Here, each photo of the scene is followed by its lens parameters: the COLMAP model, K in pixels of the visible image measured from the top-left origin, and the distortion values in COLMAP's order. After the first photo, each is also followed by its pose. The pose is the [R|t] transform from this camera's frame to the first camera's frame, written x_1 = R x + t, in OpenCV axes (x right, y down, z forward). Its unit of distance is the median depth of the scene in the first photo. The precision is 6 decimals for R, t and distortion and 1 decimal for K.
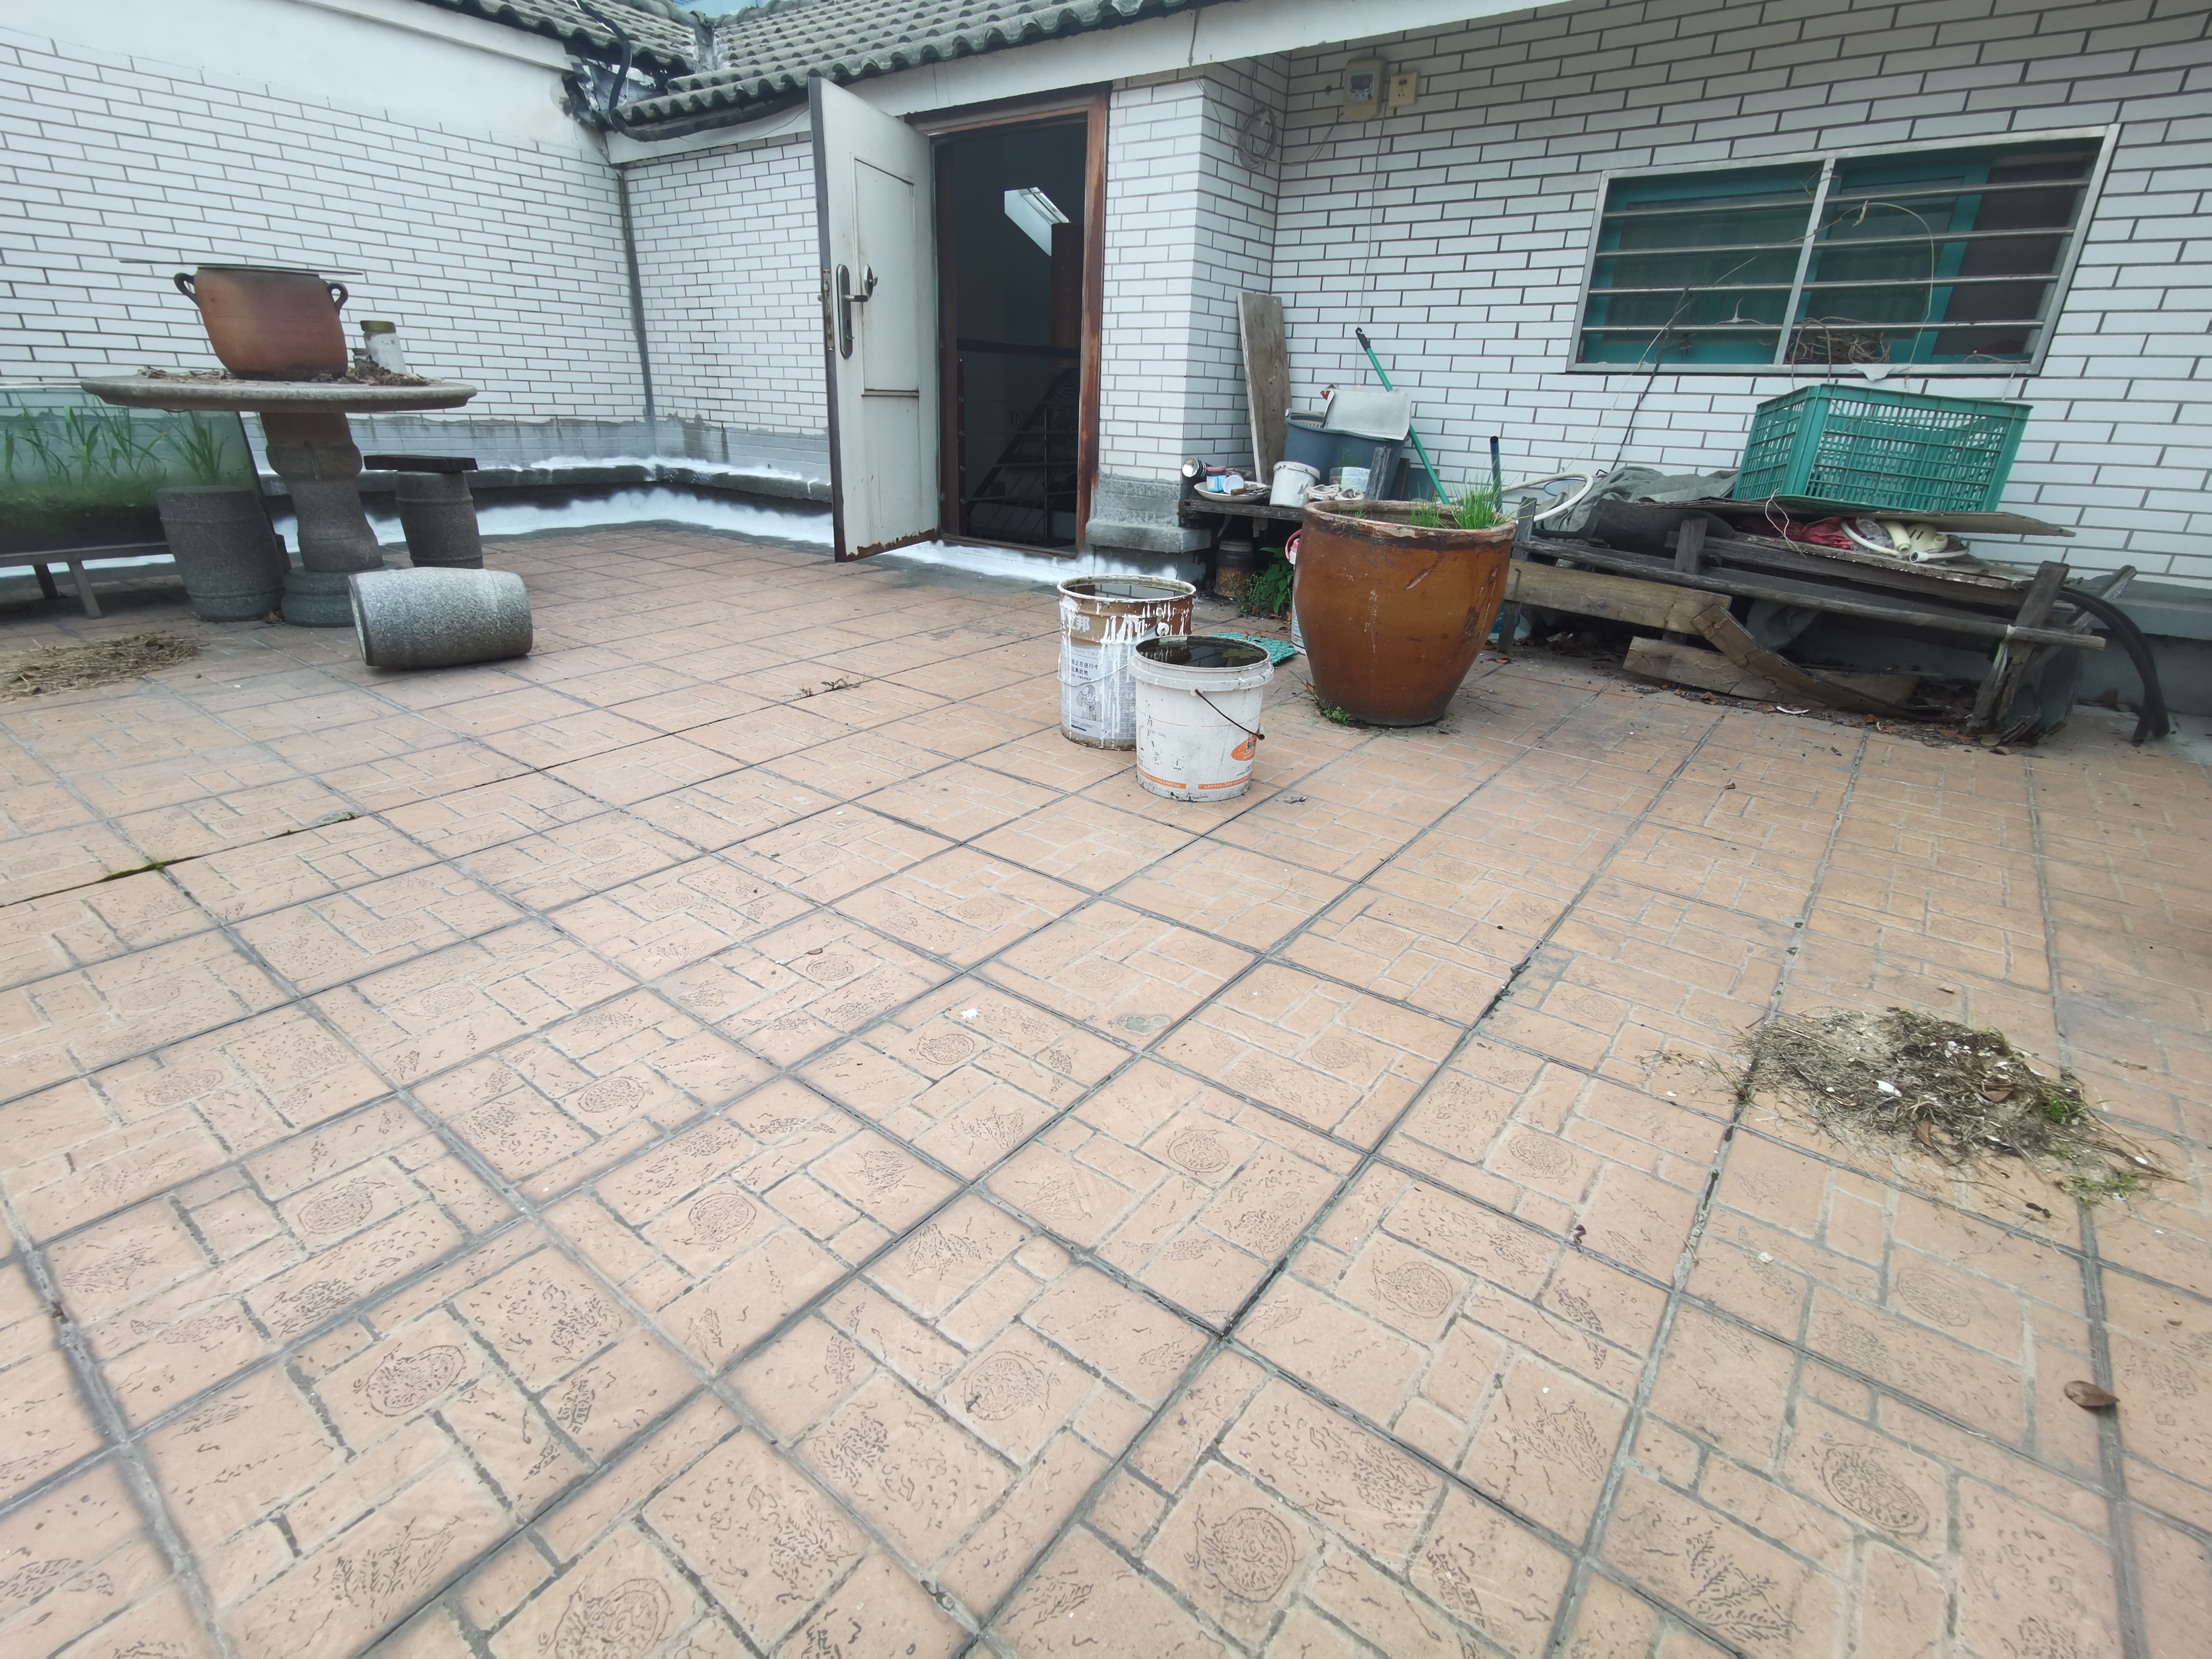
lens RADIAL K [[1064.9, 0, 1094.1], [0, 1064.9, 830.9], [0, 0, 1]] dist [-0.016591, 0.019719]
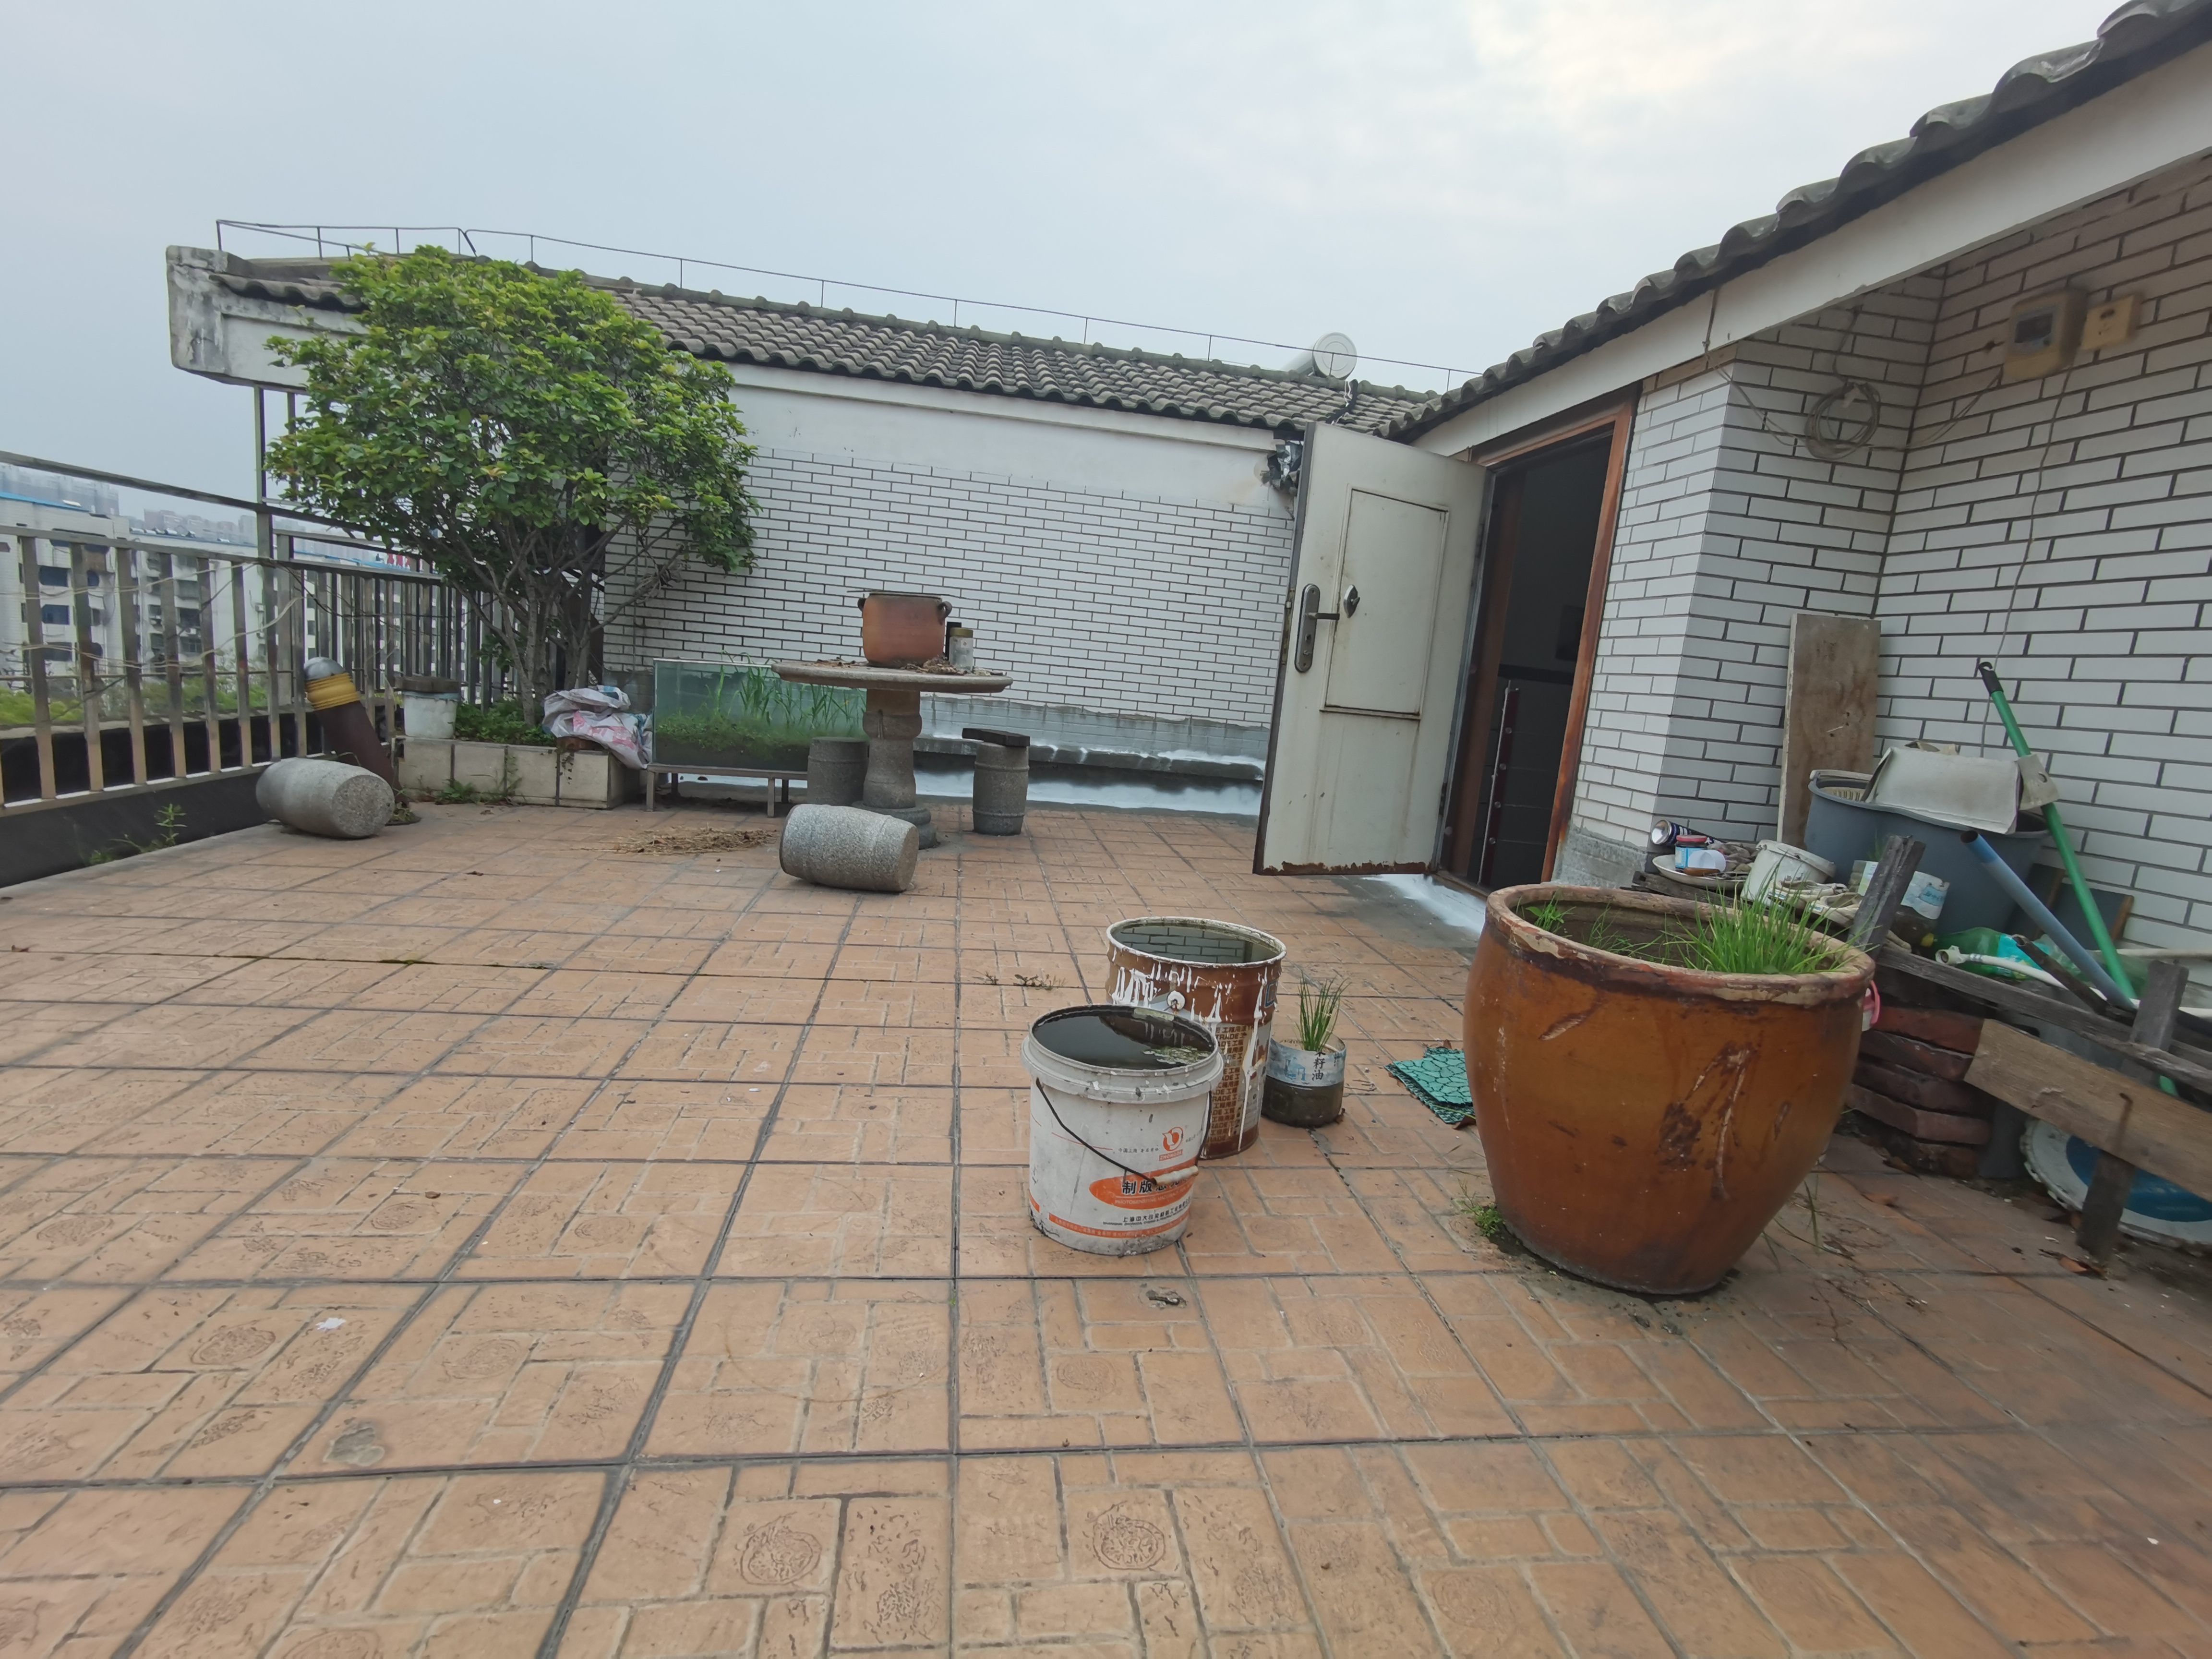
lens RADIAL K [[1064.9, 0, 1113.5], [0, 1064.9, 833.7], [0, 0, 1]] dist [-0.016591, 0.019719]
pose [[0.706441, 0.145144, -0.692730, 0.405041], [-0.336120, 0.930136, -0.147887, -0.130799], [0.622868, 0.337314, 0.705872, 0.310965]]
